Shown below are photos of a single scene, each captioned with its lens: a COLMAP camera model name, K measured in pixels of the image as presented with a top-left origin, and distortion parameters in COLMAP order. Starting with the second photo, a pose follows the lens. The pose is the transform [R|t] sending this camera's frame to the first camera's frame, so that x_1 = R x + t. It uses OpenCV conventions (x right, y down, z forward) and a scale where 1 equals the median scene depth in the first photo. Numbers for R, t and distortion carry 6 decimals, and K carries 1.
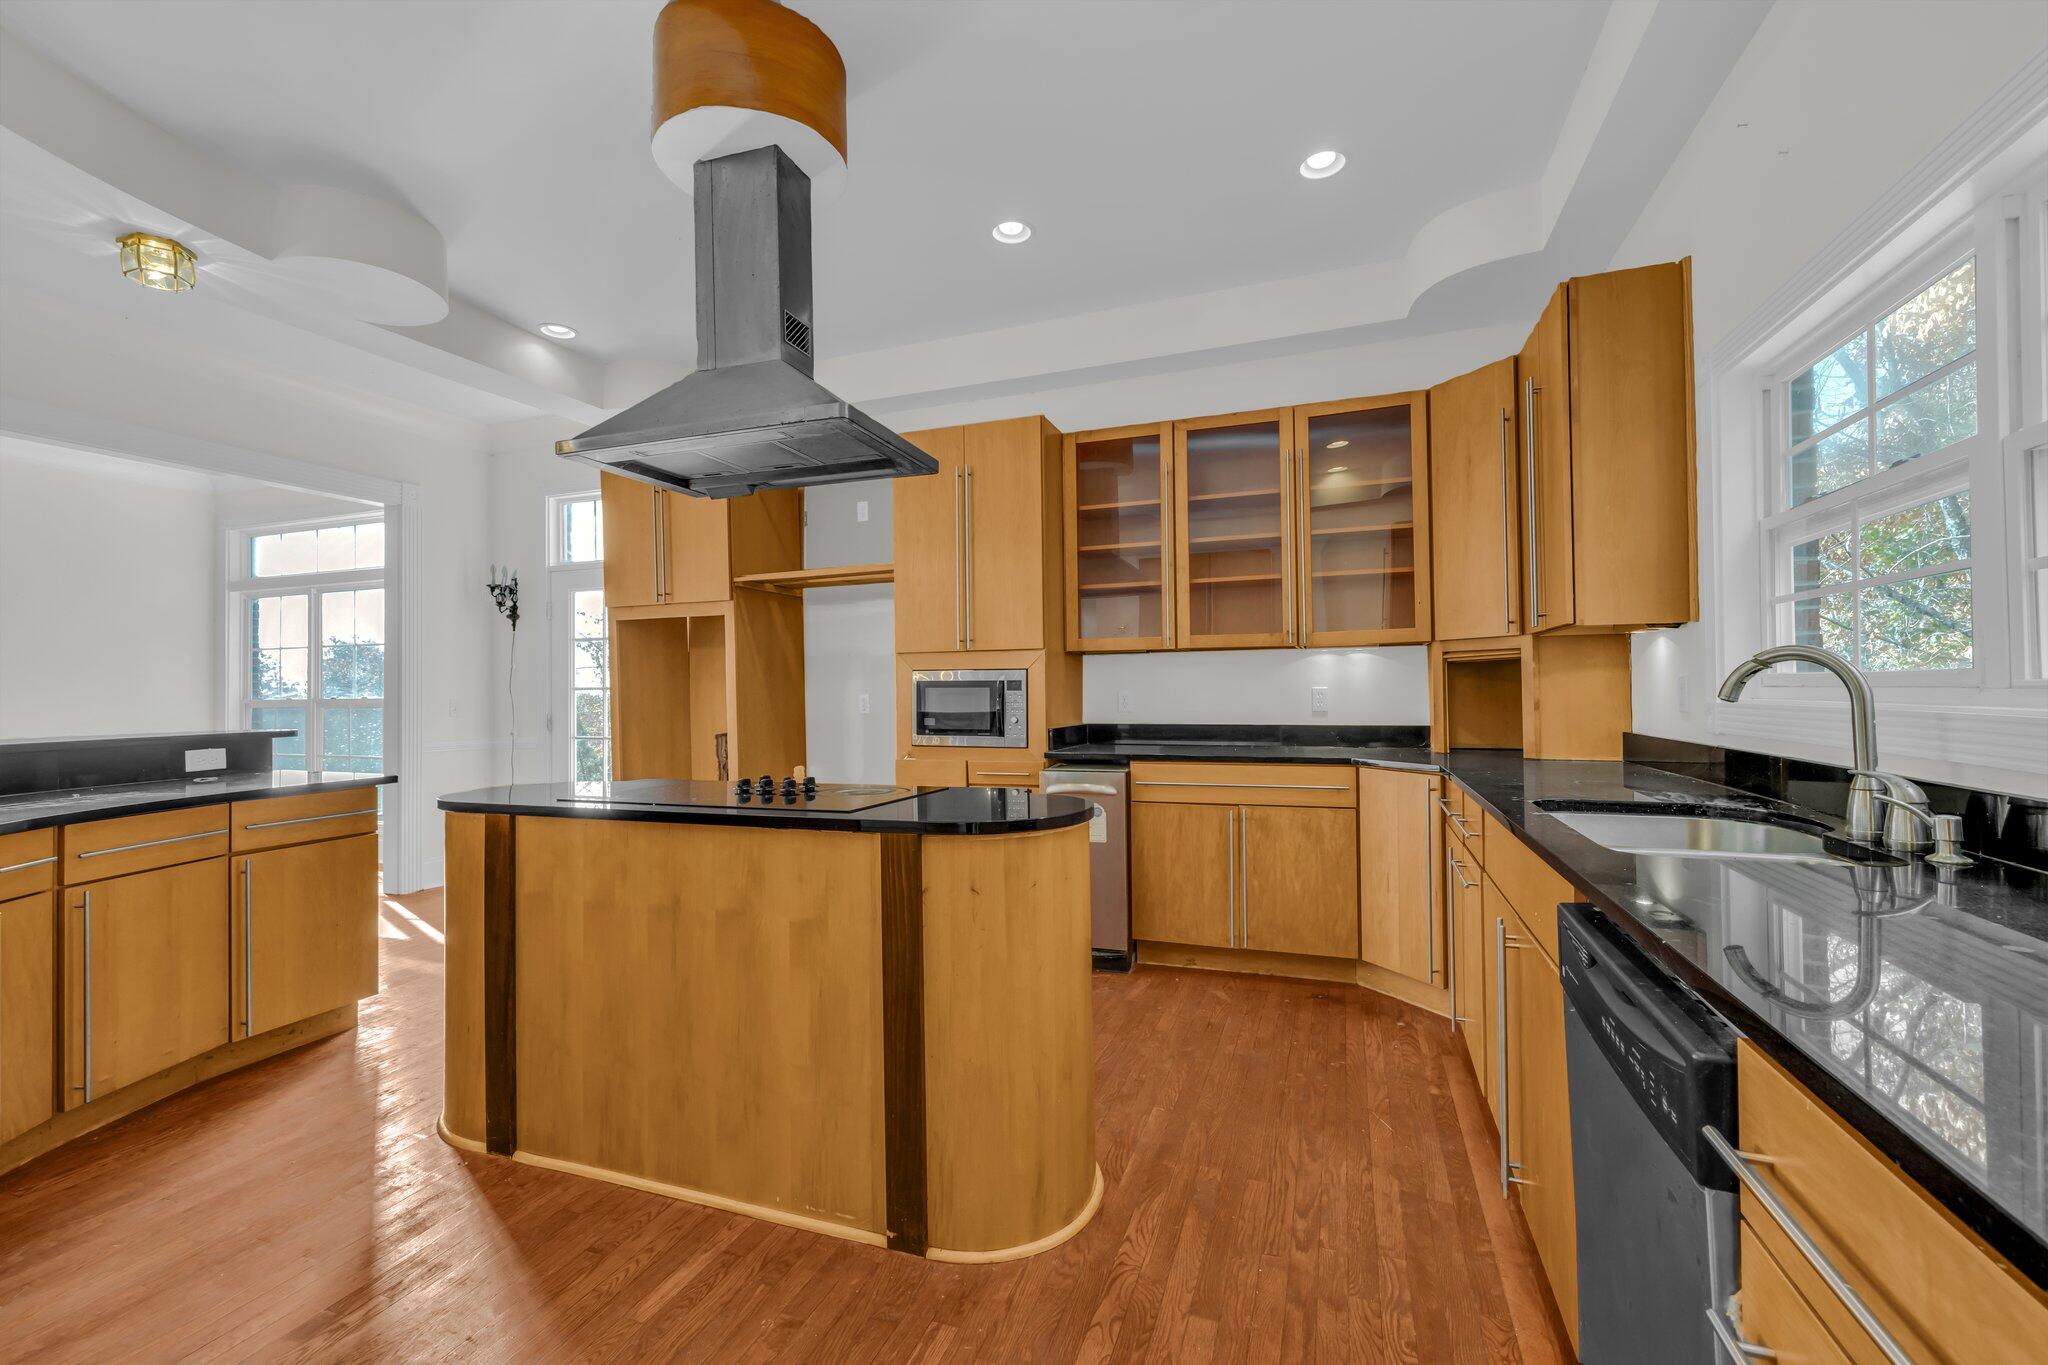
lens RADIAL K [[859.4, 0, 1019.5], [0, 859.4, 676.0], [0, 0, 1]] dist [0.001617, 0.000357]
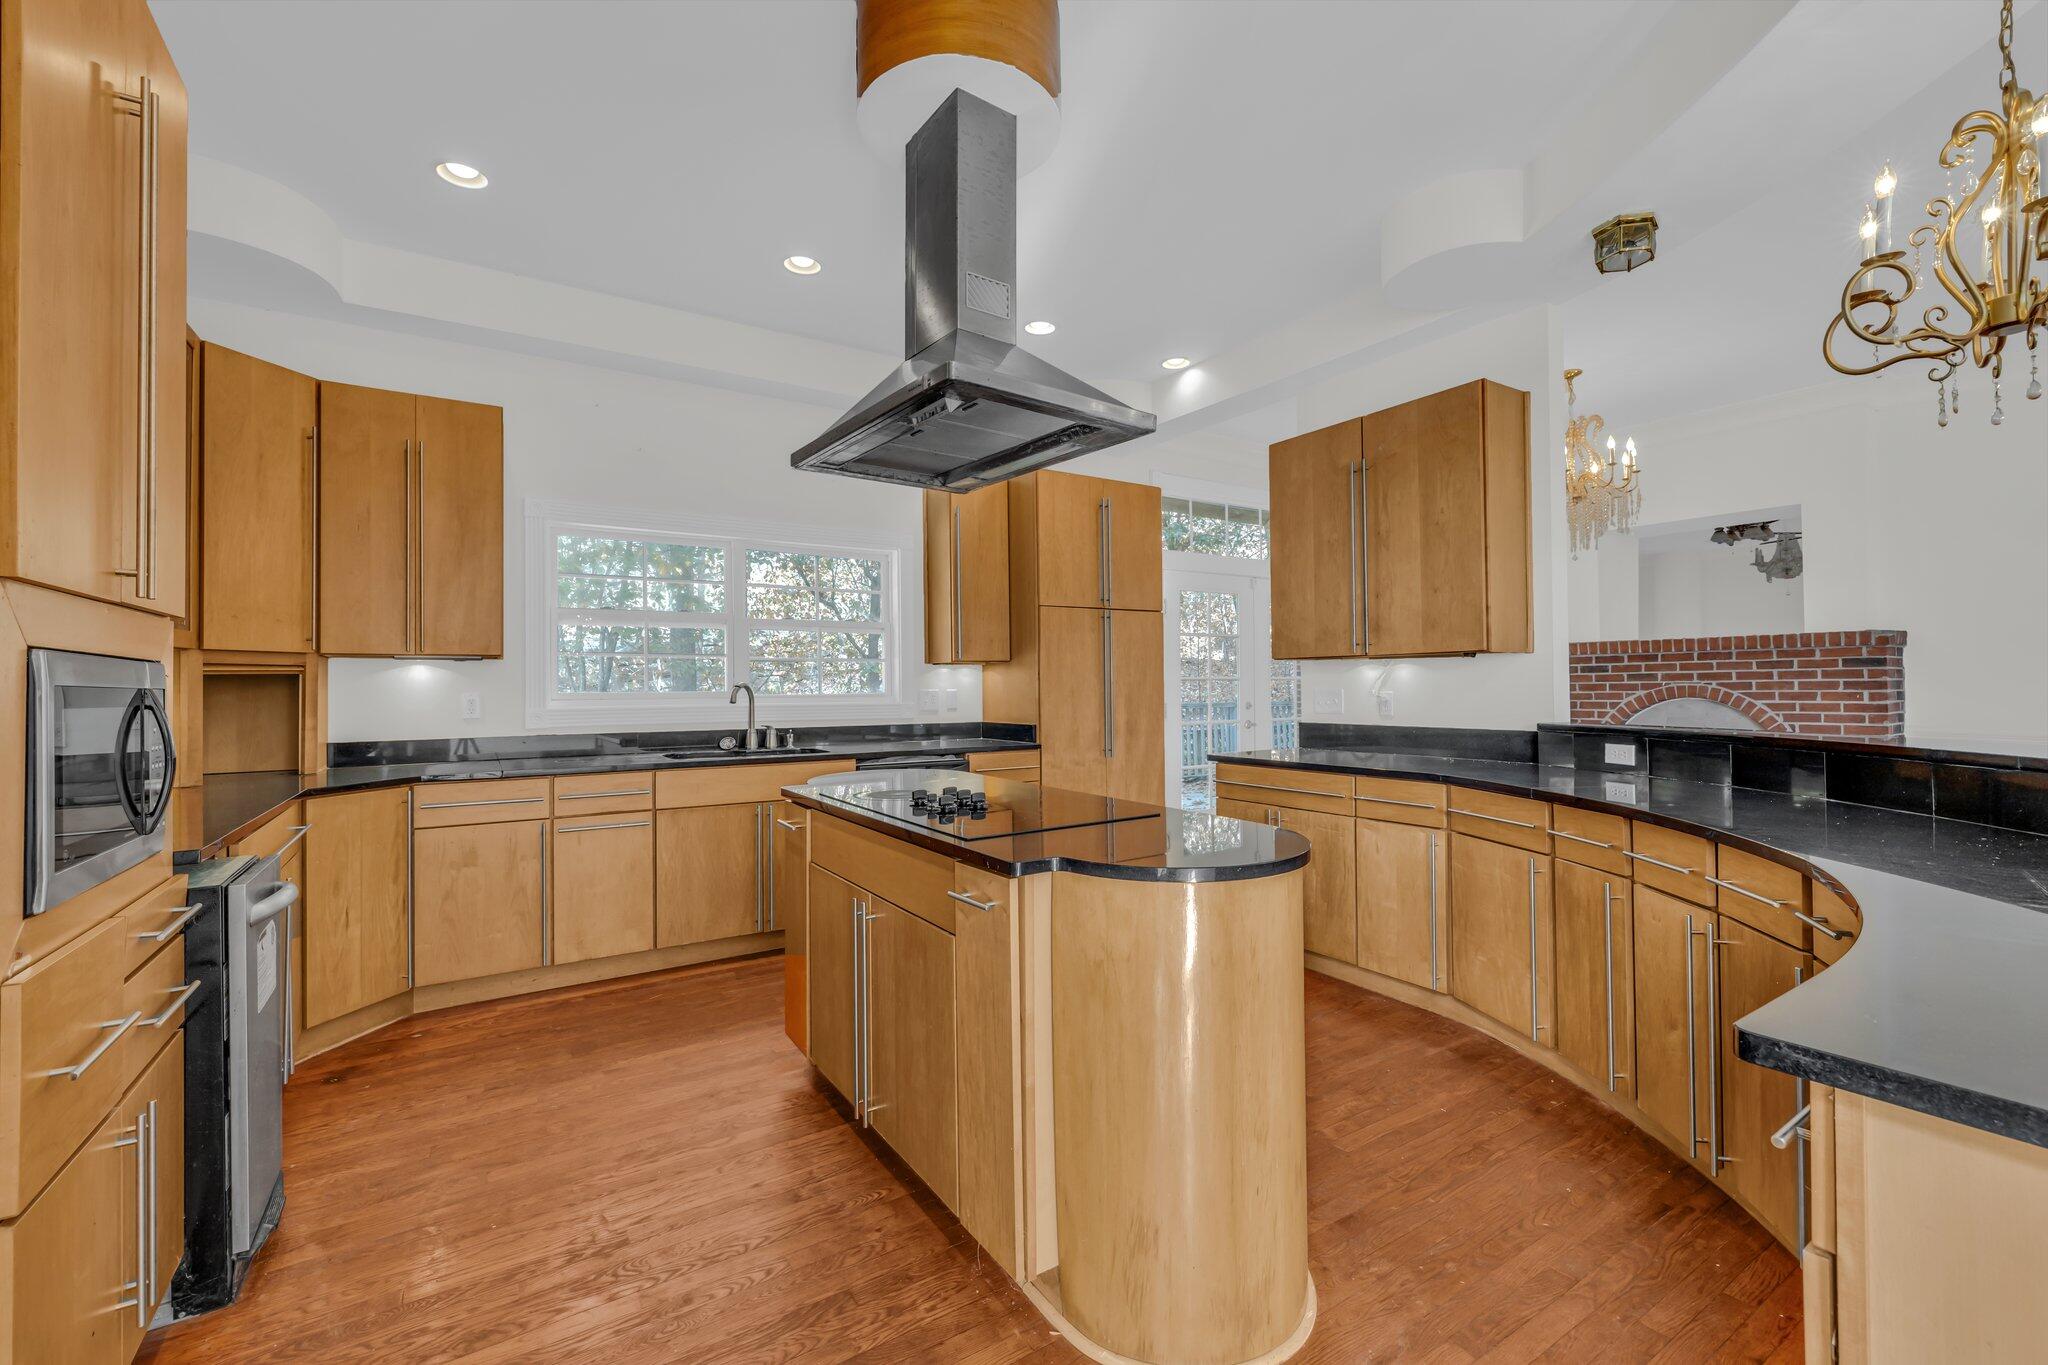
lens RADIAL K [[859.4, 0, 1019.5], [0, 859.4, 676.0], [0, 0, 1]] dist [0.001617, 0.000357]
pose [[-0.799845, 0.025392, 0.599670, -0.624188], [0.008687, 0.999490, -0.030735, 0.020156], [-0.600144, -0.019374, -0.799657, 1.191310]]
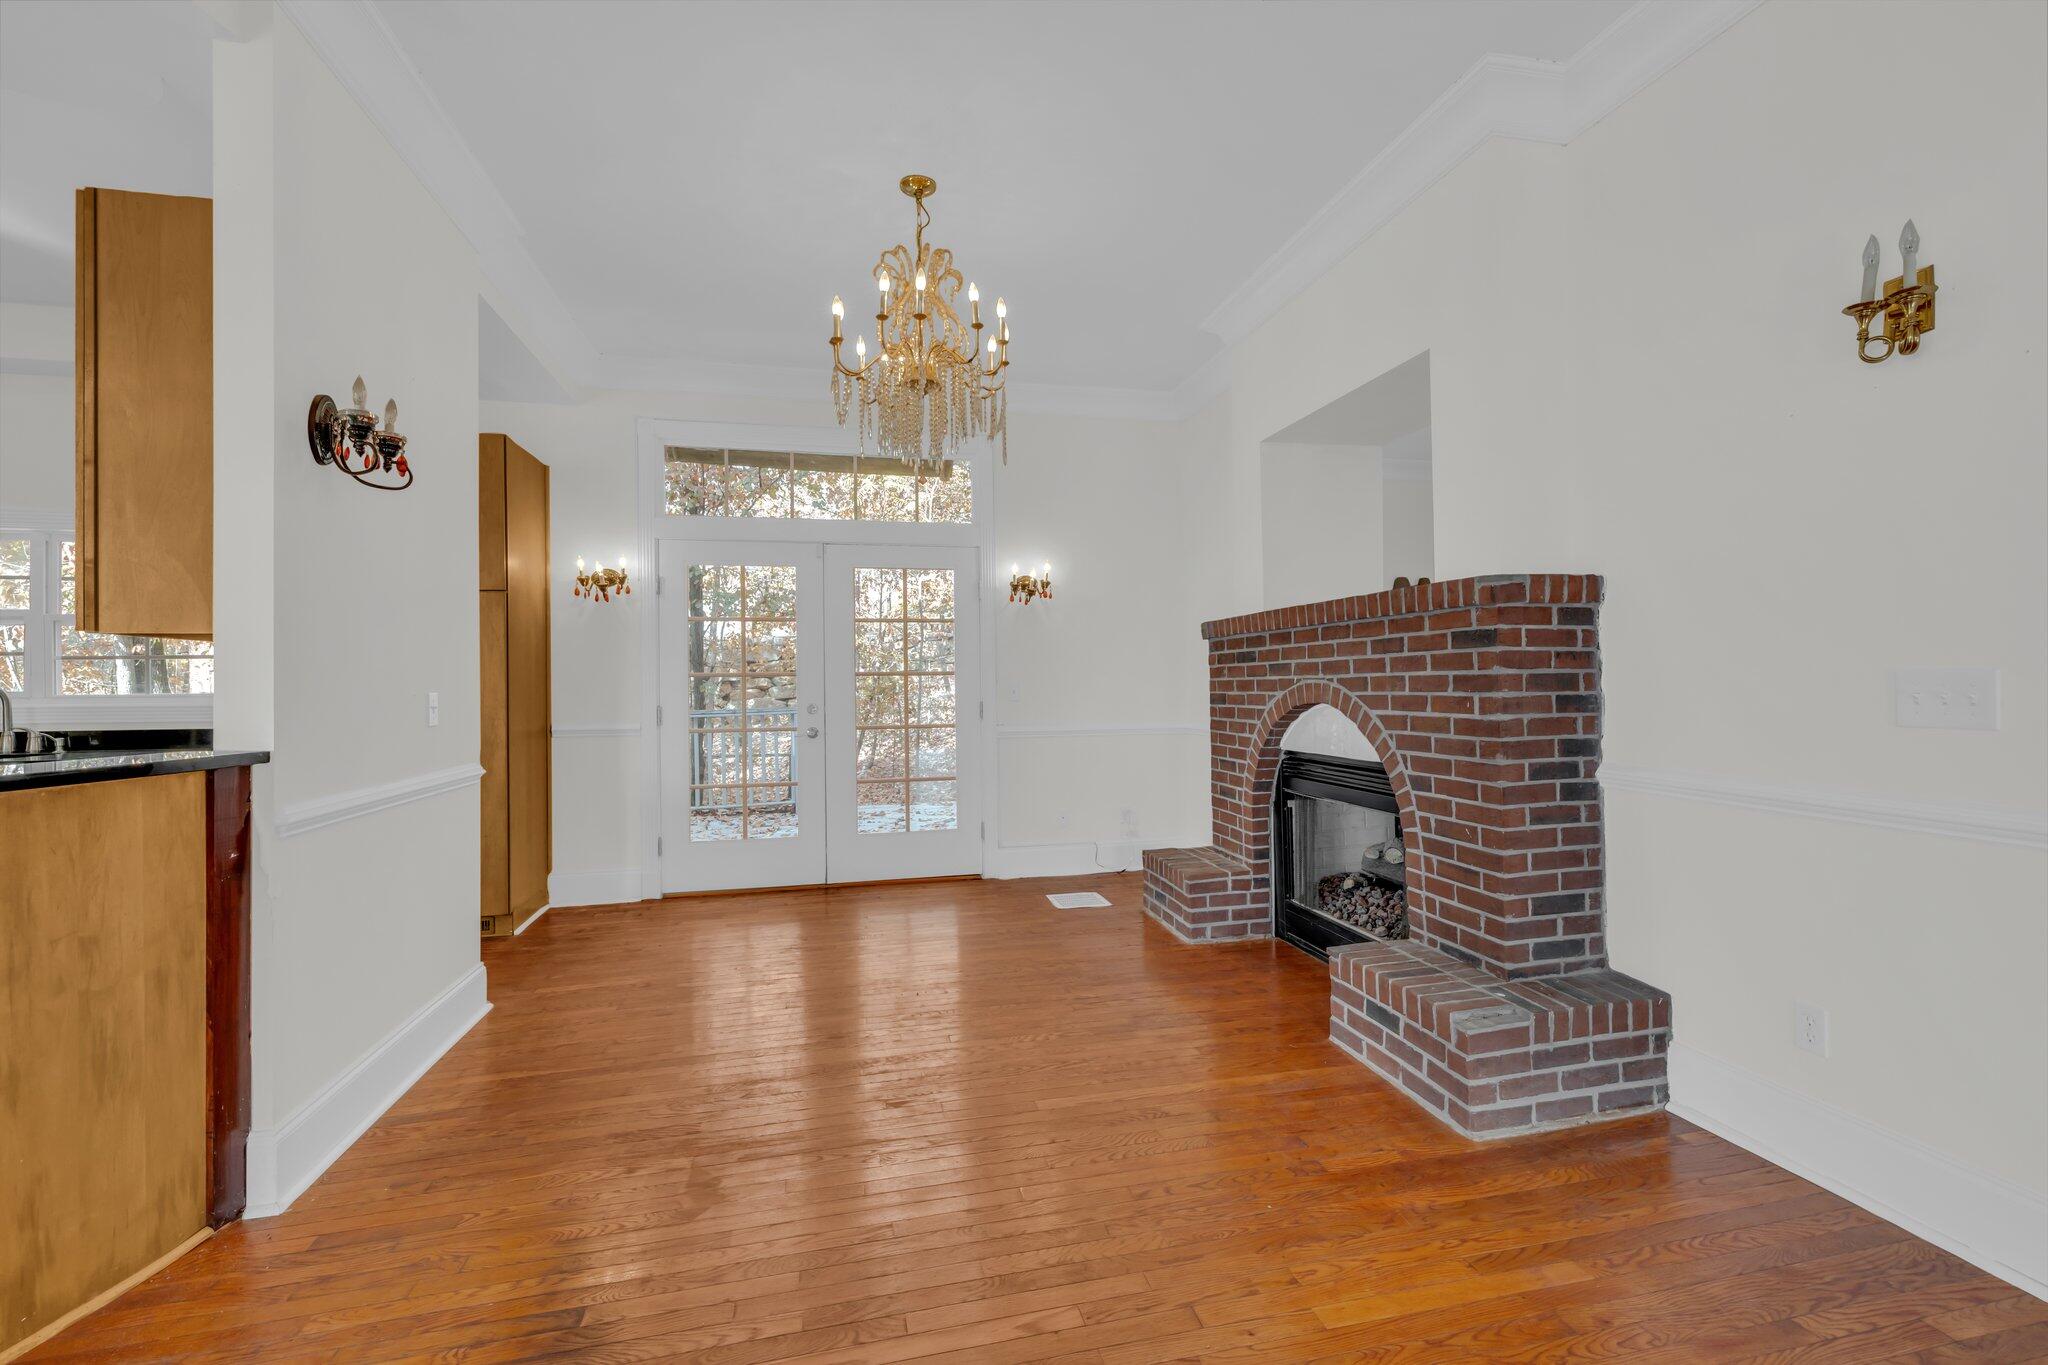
lens RADIAL K [[854.5, 0, 1020.8], [0, 854.5, 679.1], [0, 0, 1]] dist [0.000935, 0.000049]
pose [[-0.549820, 0.021421, 0.835008, -1.286908], [0.002771, 0.999712, -0.023821, 0.016464], [-0.835278, -0.010783, -0.549721, -0.078364]]
